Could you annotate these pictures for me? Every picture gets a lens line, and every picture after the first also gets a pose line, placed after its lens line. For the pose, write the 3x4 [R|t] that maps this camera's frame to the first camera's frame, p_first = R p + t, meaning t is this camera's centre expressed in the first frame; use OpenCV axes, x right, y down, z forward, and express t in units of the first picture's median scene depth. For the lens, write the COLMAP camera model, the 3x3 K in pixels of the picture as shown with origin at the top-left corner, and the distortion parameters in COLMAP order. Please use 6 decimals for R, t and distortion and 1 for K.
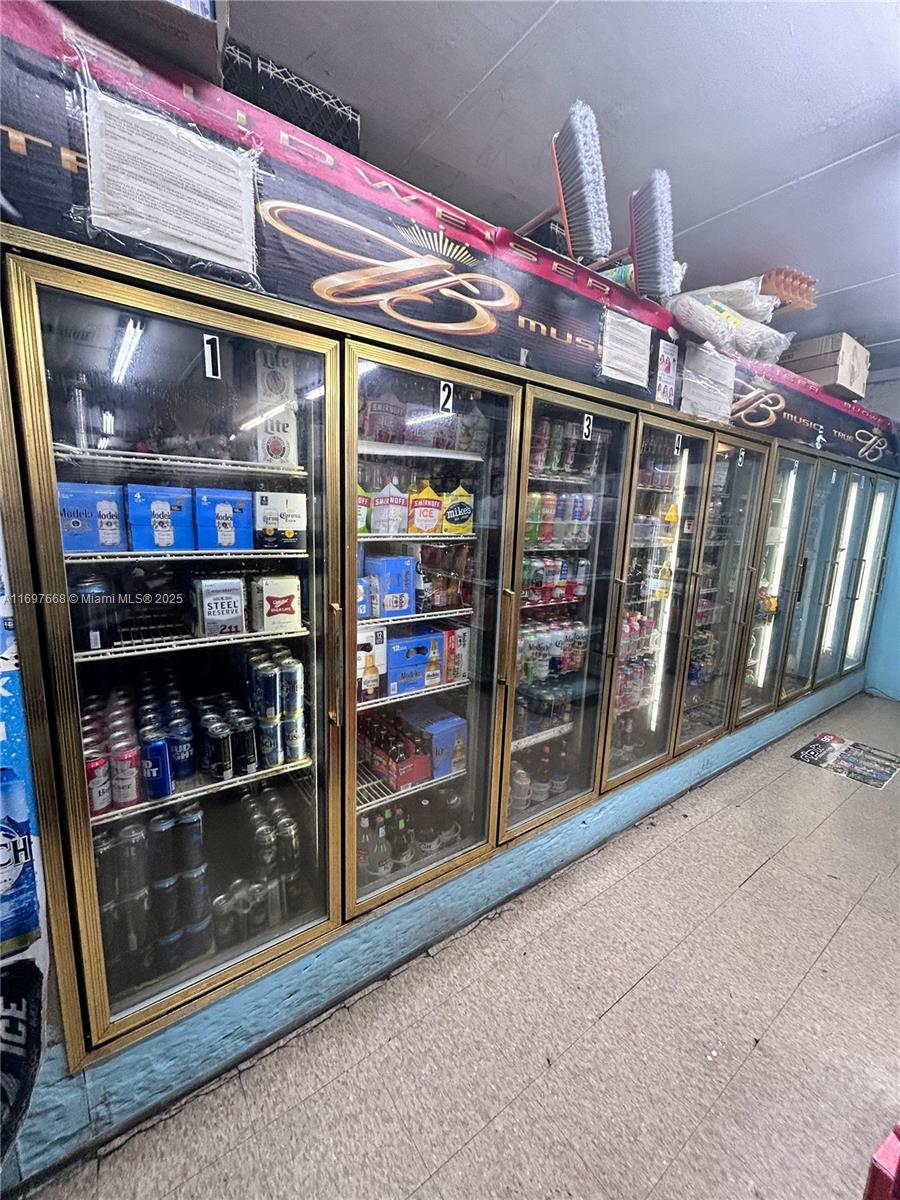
lens RADIAL K [[484.3, 0, 451.4], [0, 484.3, 599.0], [0, 0, 1]] dist [-0.003380, 0.001942]
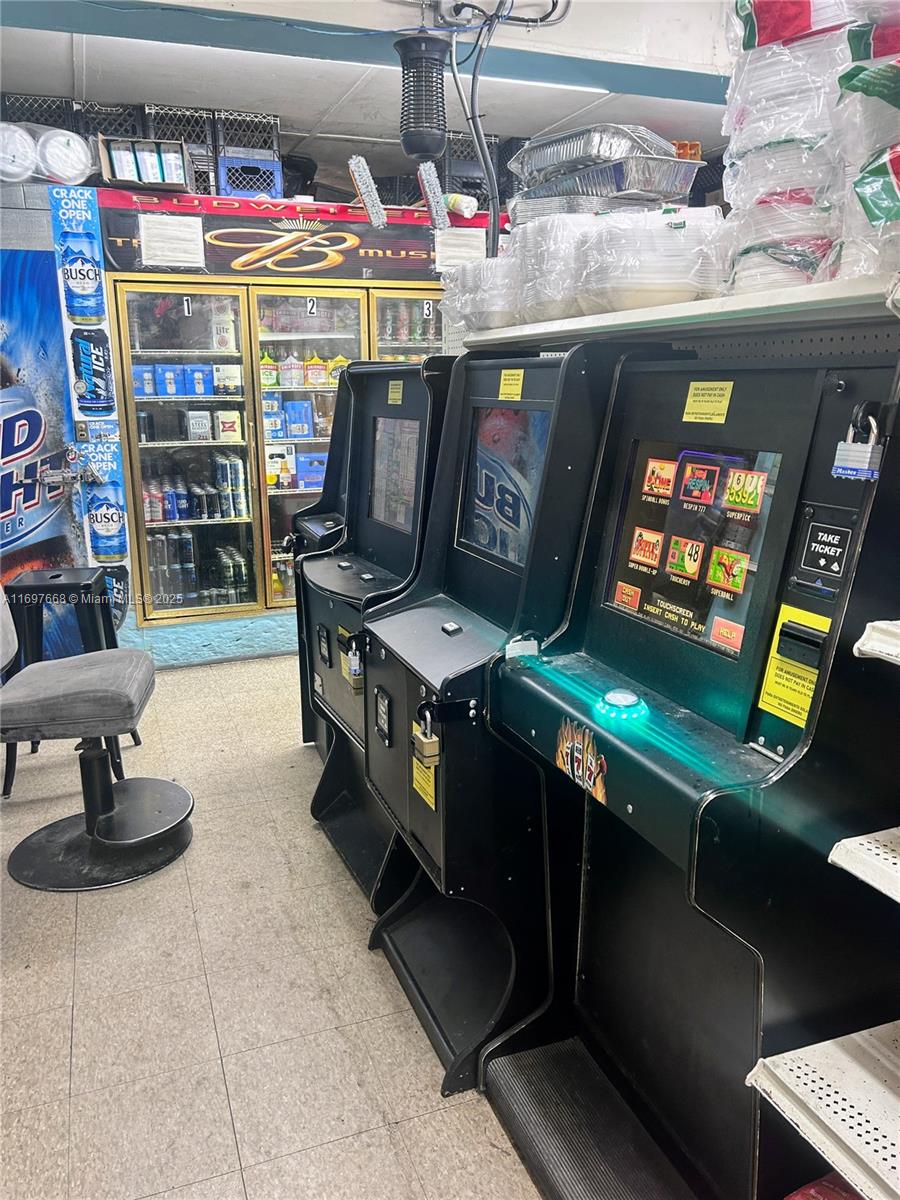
lens RADIAL K [[901.0, 0, 444.6], [0, 901.0, 605.0], [0, 0, 1]] dist [0.047024, -0.051999]
pose [[0.963903, 0.020109, -0.265494, 1.409584], [-0.003851, 0.998093, 0.061615, 0.488867], [0.266227, -0.058369, 0.962142, -2.206002]]
